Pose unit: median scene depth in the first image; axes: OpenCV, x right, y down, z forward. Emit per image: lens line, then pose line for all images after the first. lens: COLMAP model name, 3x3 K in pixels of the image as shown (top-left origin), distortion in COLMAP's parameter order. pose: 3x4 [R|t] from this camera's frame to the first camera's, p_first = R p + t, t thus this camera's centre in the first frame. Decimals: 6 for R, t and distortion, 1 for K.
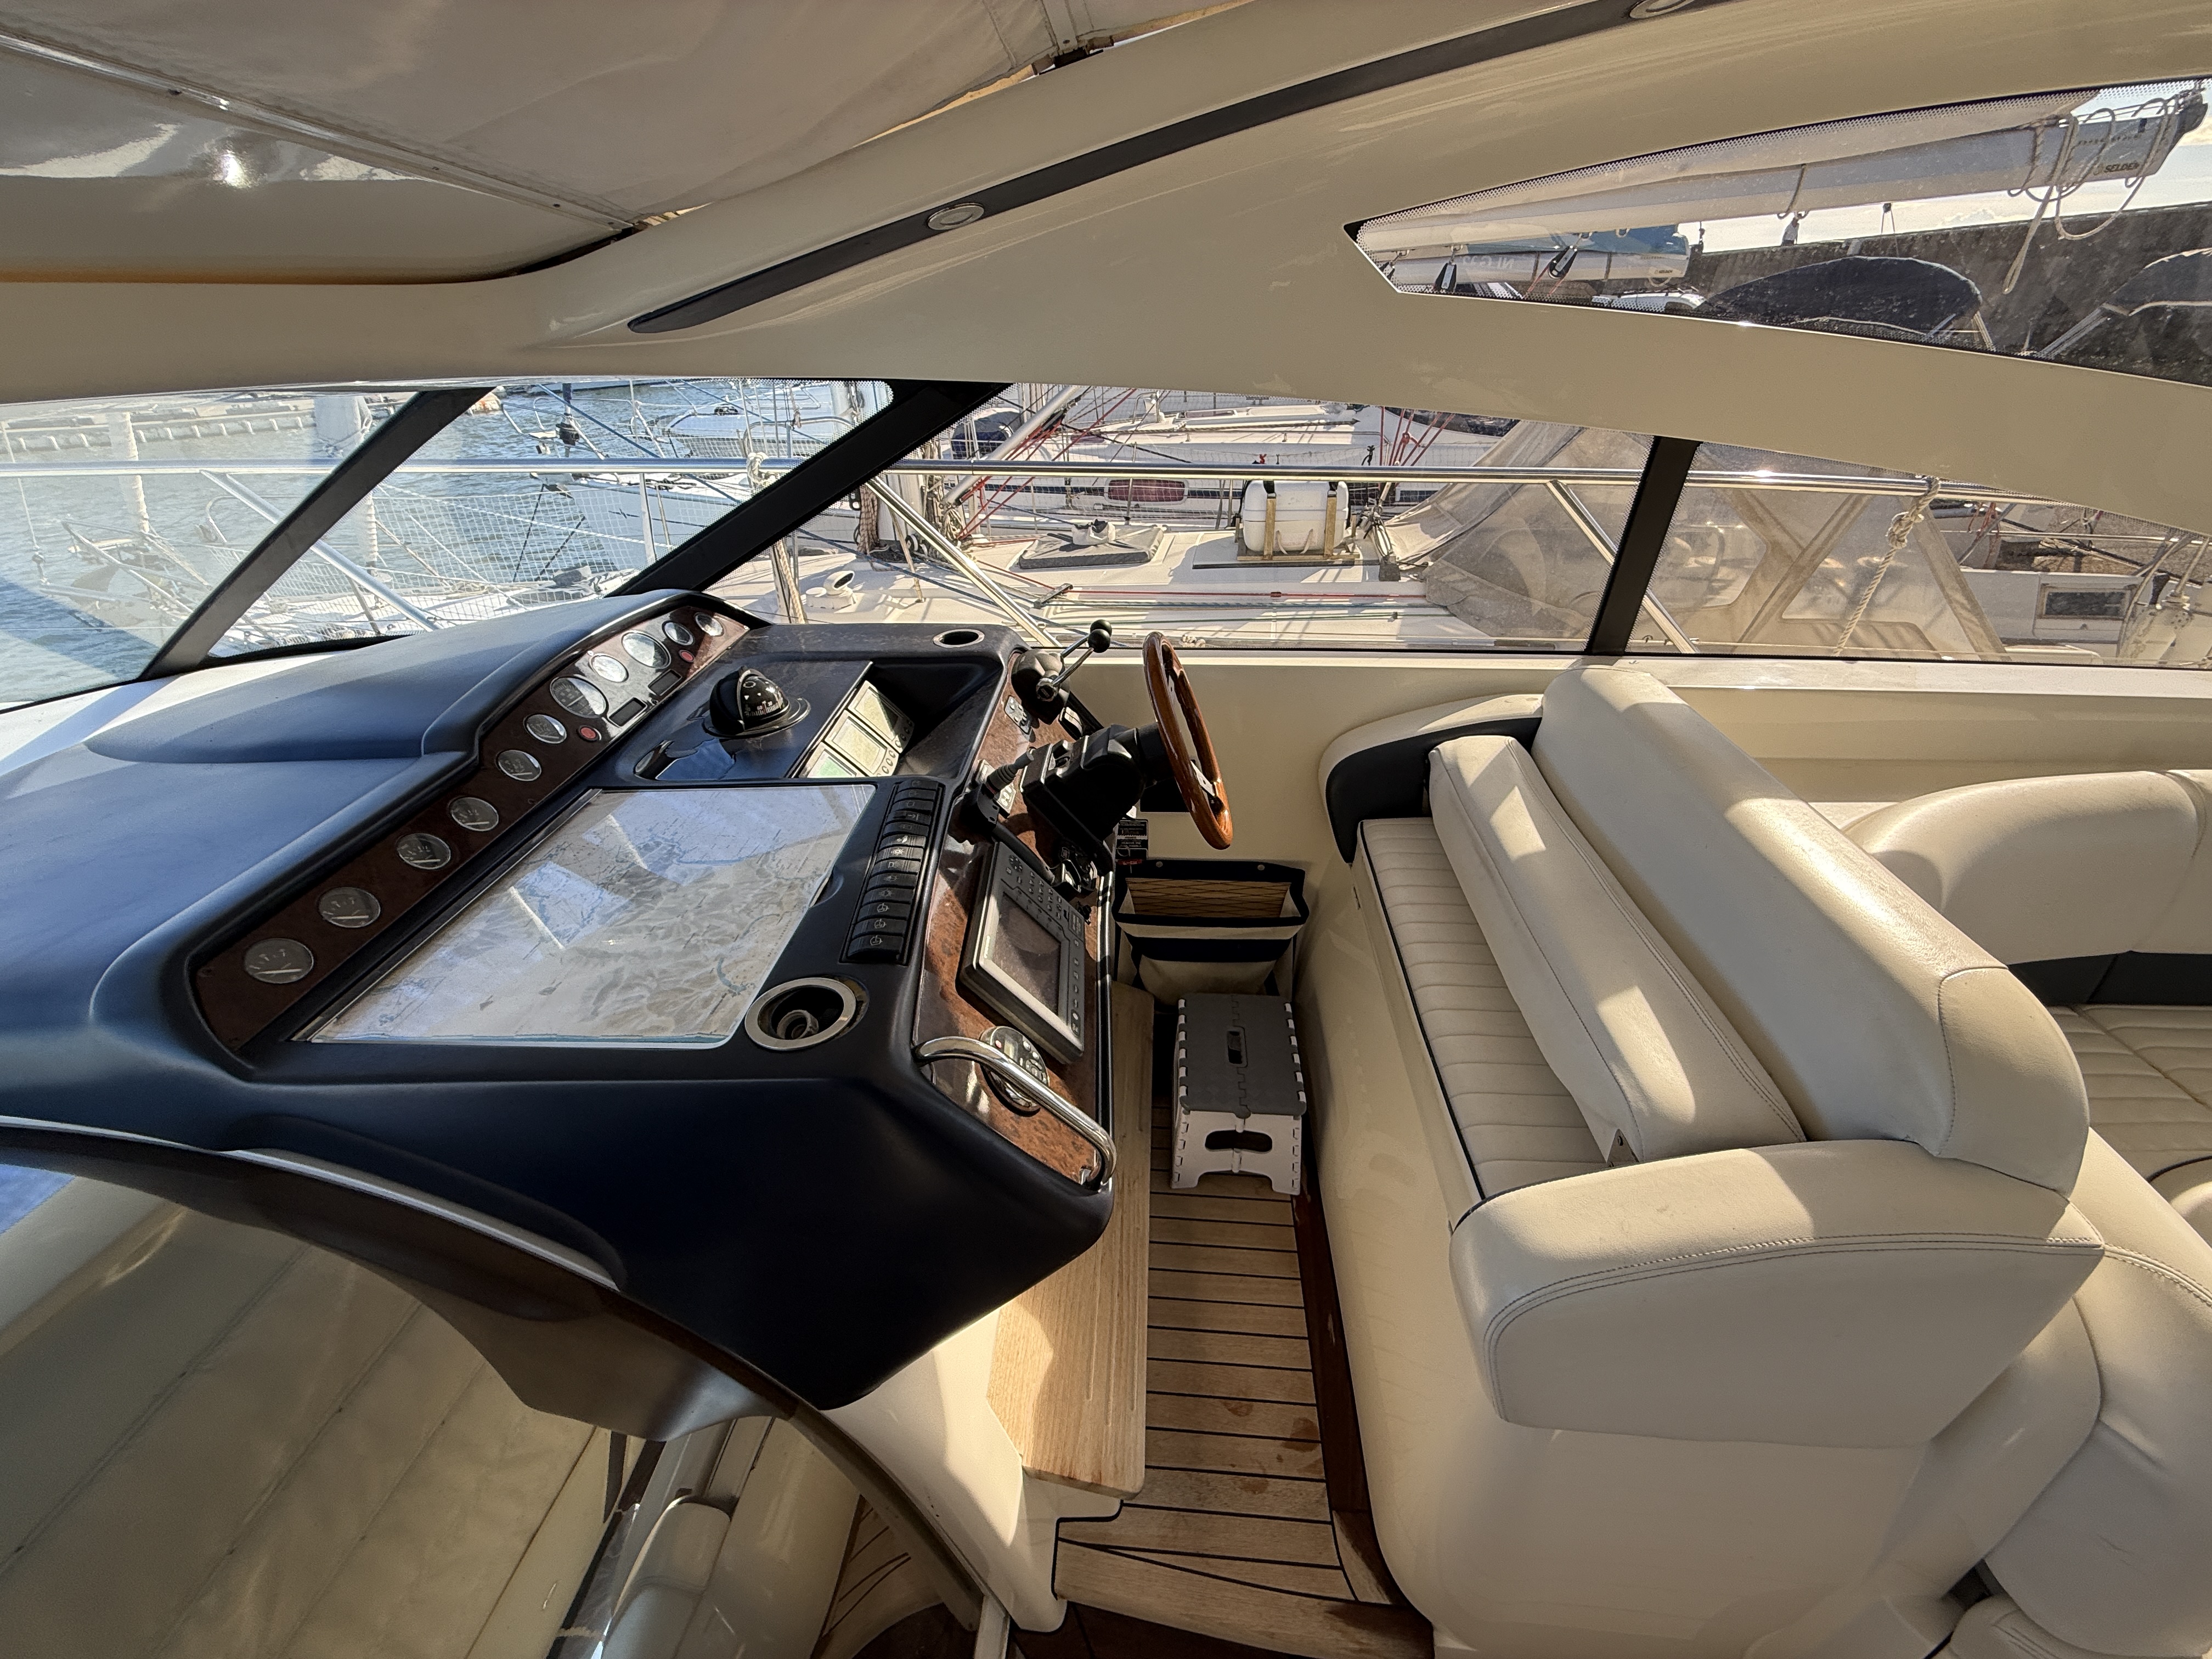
lens RADIAL K [[878.4, 0, 1111.5], [0, 878.4, 848.6], [0, 0, 1]] dist [-0.002226, 0.000675]
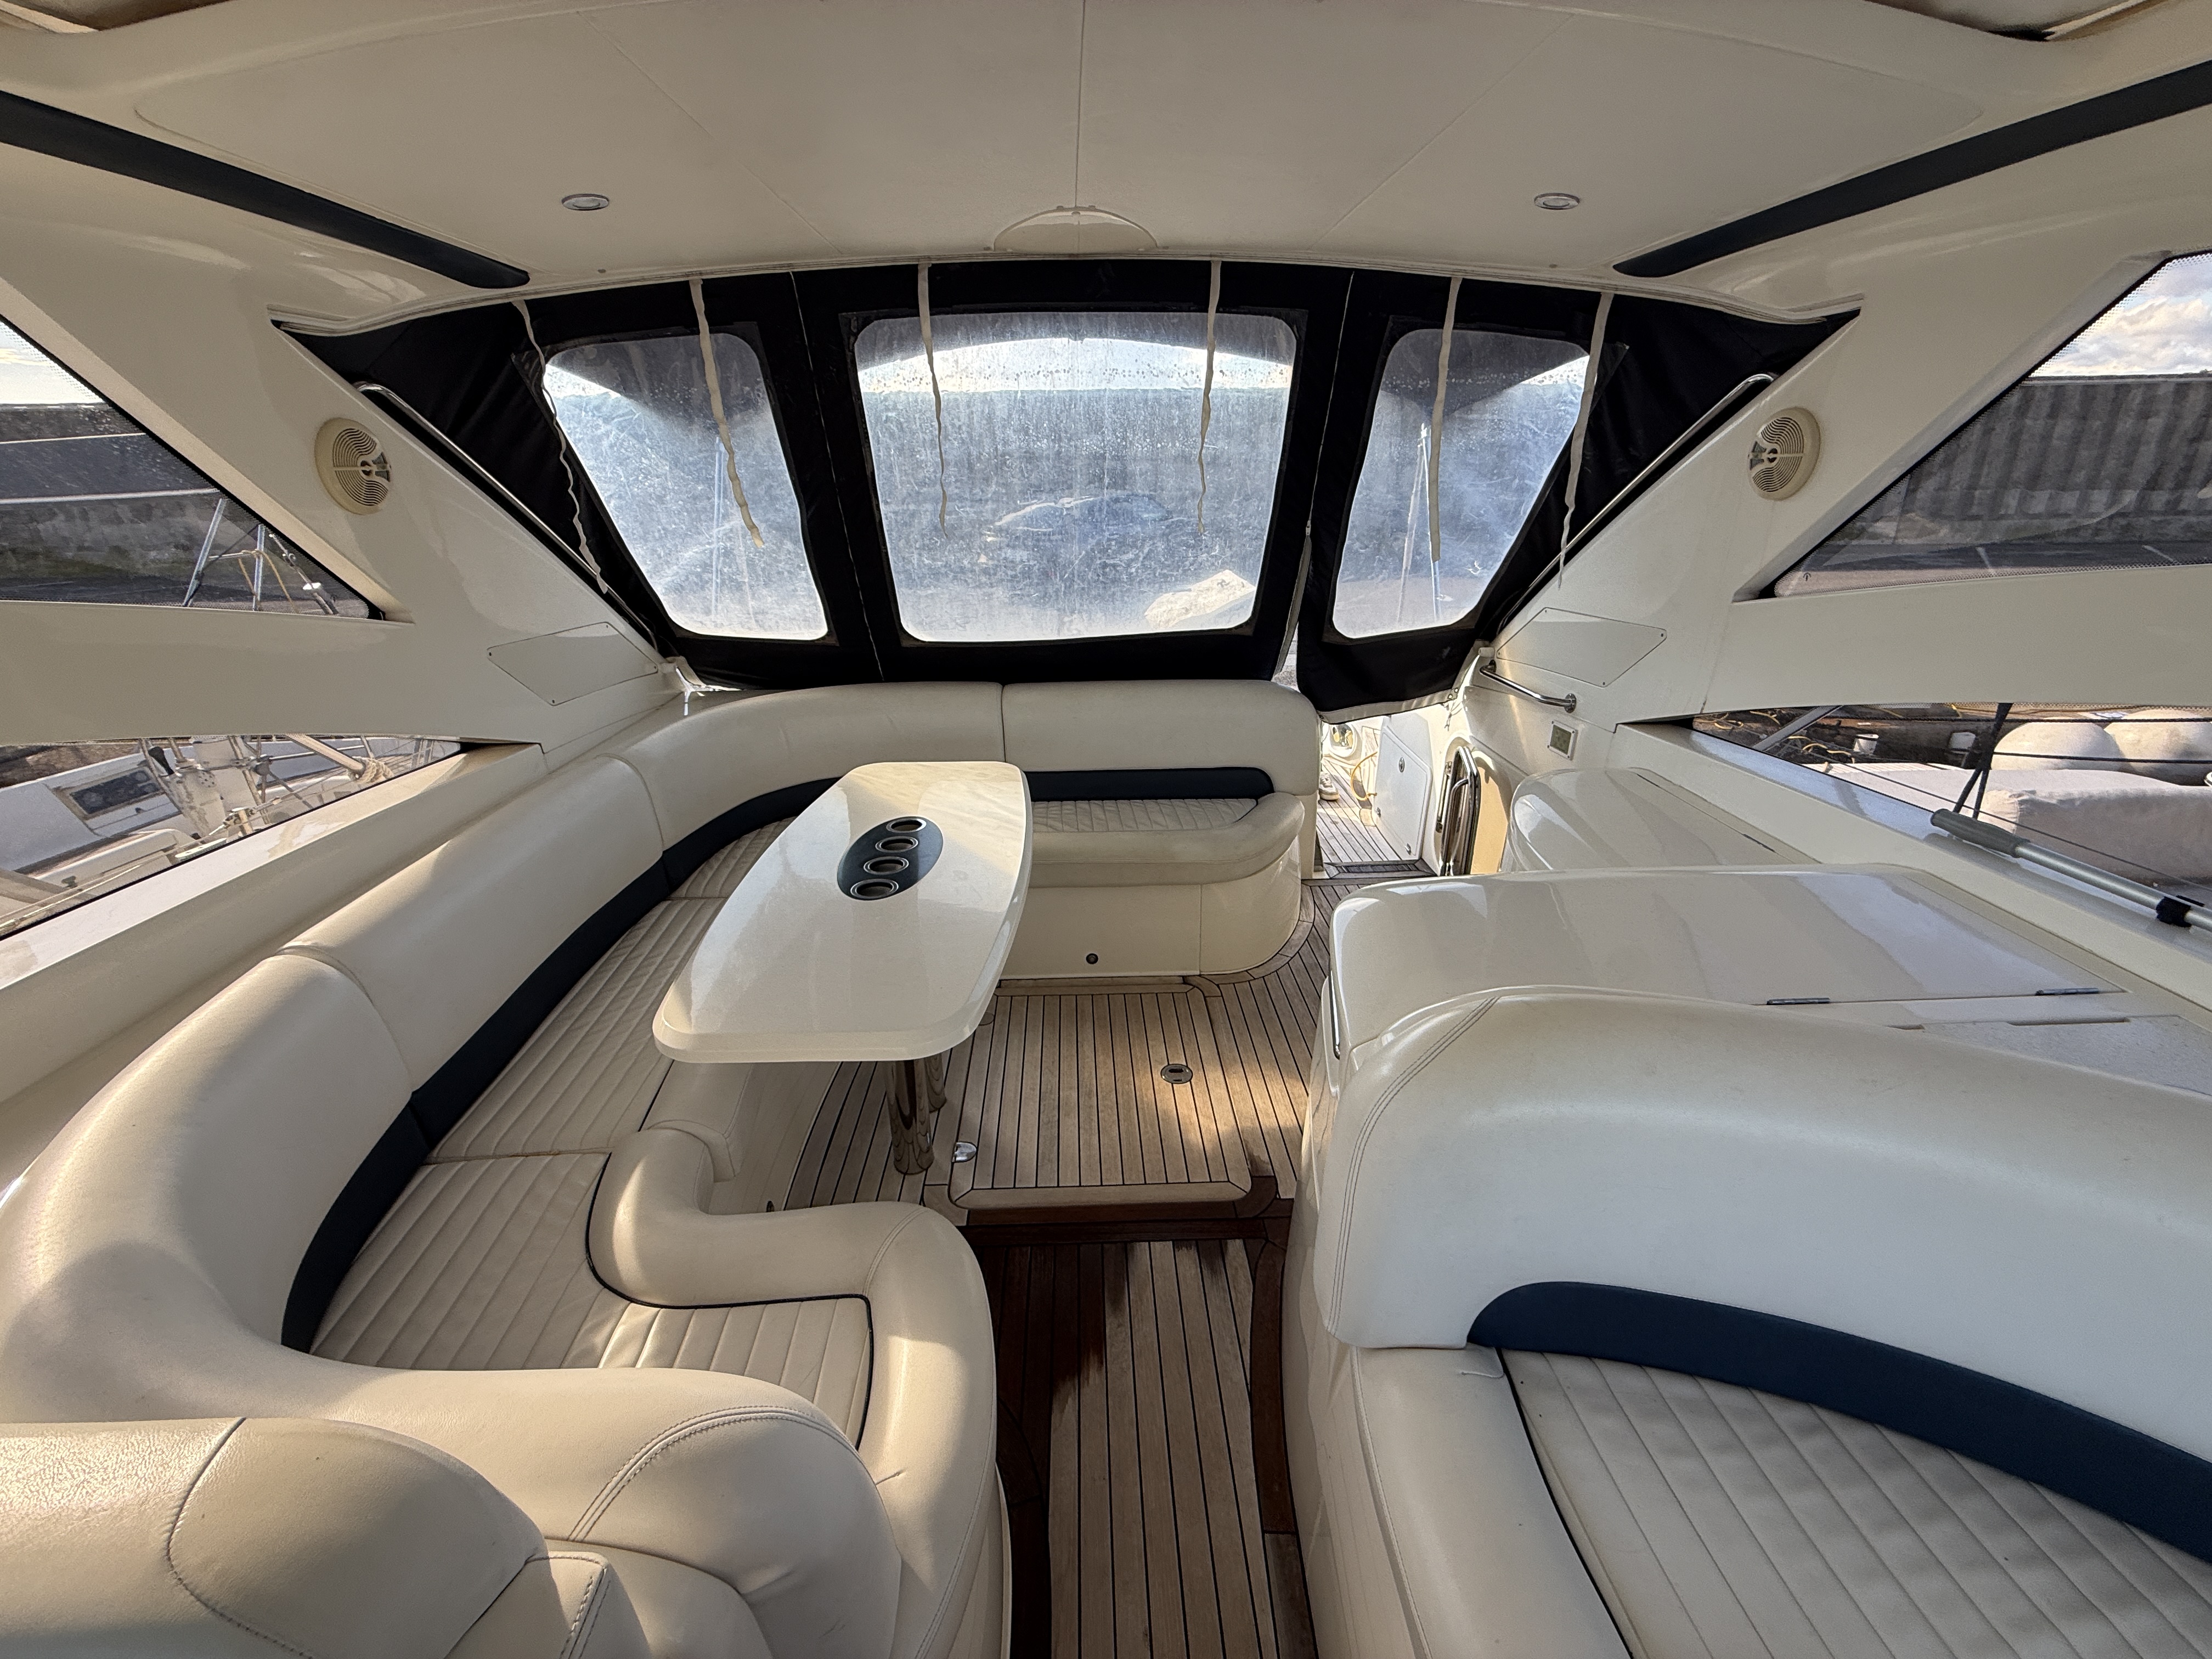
lens RADIAL K [[878.4, 0, 1097.5], [0, 878.4, 831.1], [0, 0, 1]] dist [-0.002226, 0.000675]
pose [[-0.110249, -0.369751, 0.922567, 0.121971], [0.540526, 0.756650, 0.367848, -0.026302], [-0.834072, 0.539226, 0.116440, 0.030825]]
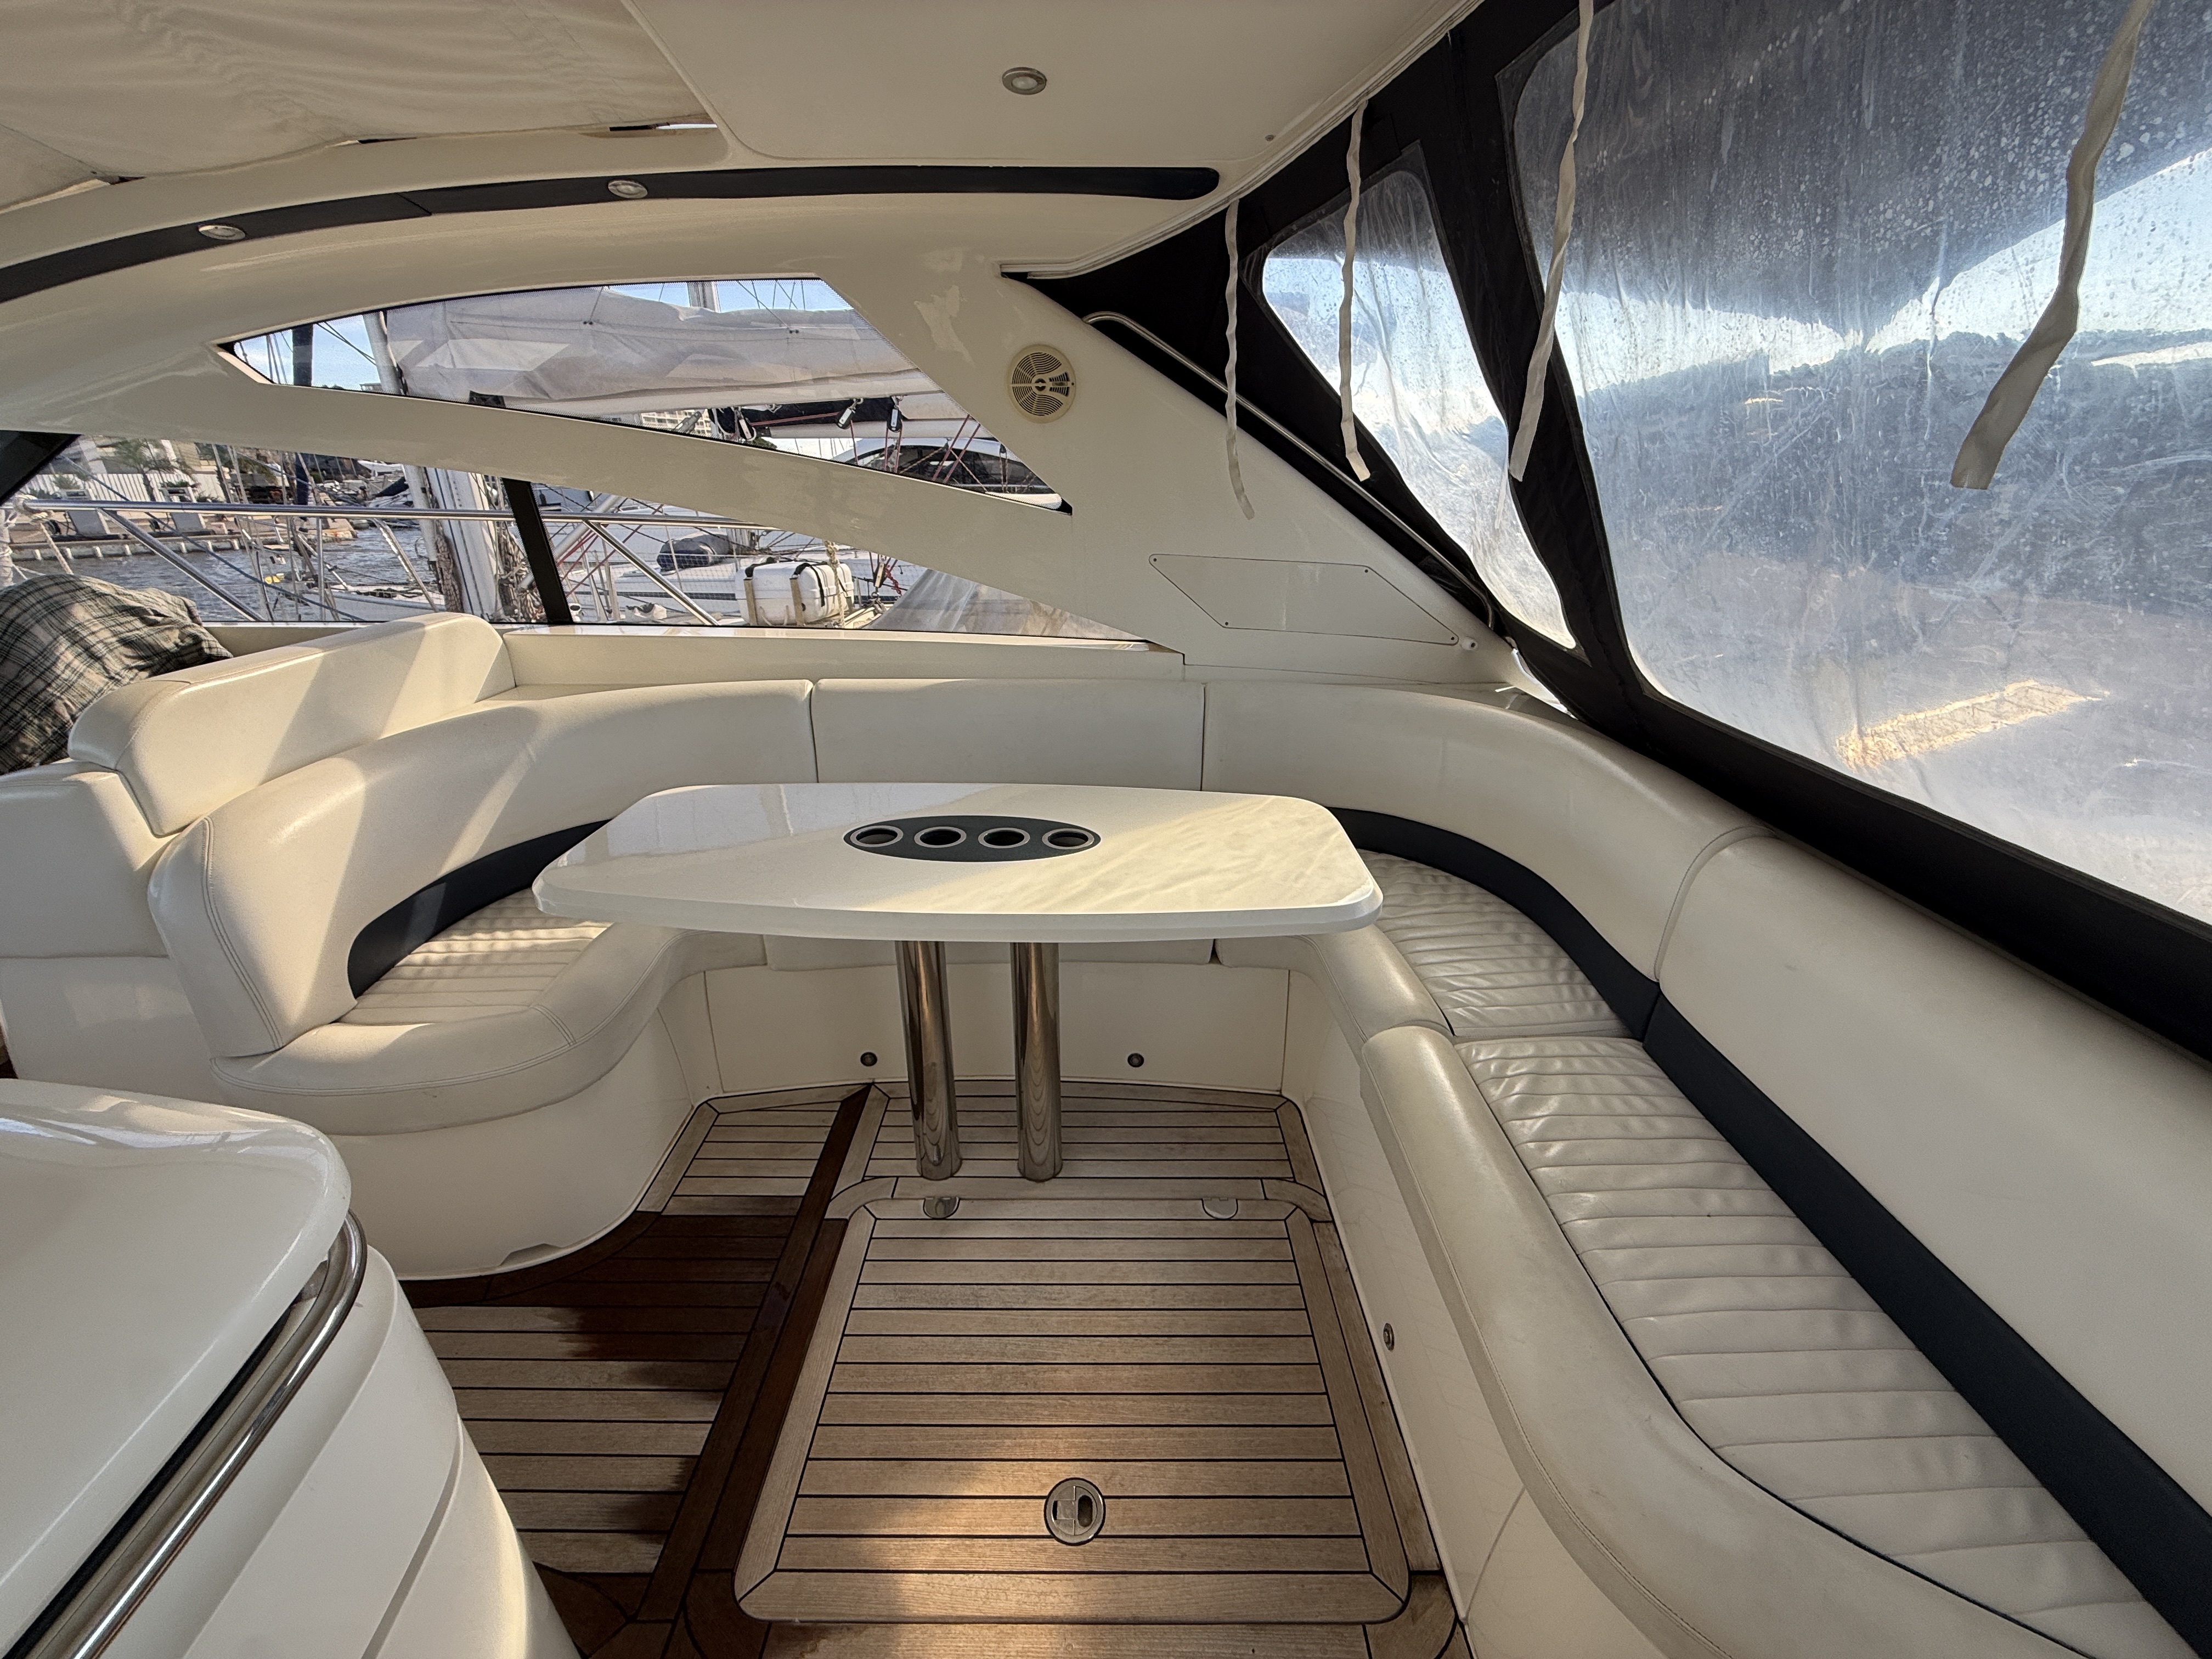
lens RADIAL K [[878.4, 0, 1106.4], [0, 878.4, 831.2], [0, 0, 1]] dist [-0.002226, 0.000675]
pose [[0.996130, -0.018881, 0.085844, 0.735697], [0.032765, 0.986027, -0.163334, 0.217161], [-0.081561, 0.165515, 0.982829, -0.271269]]
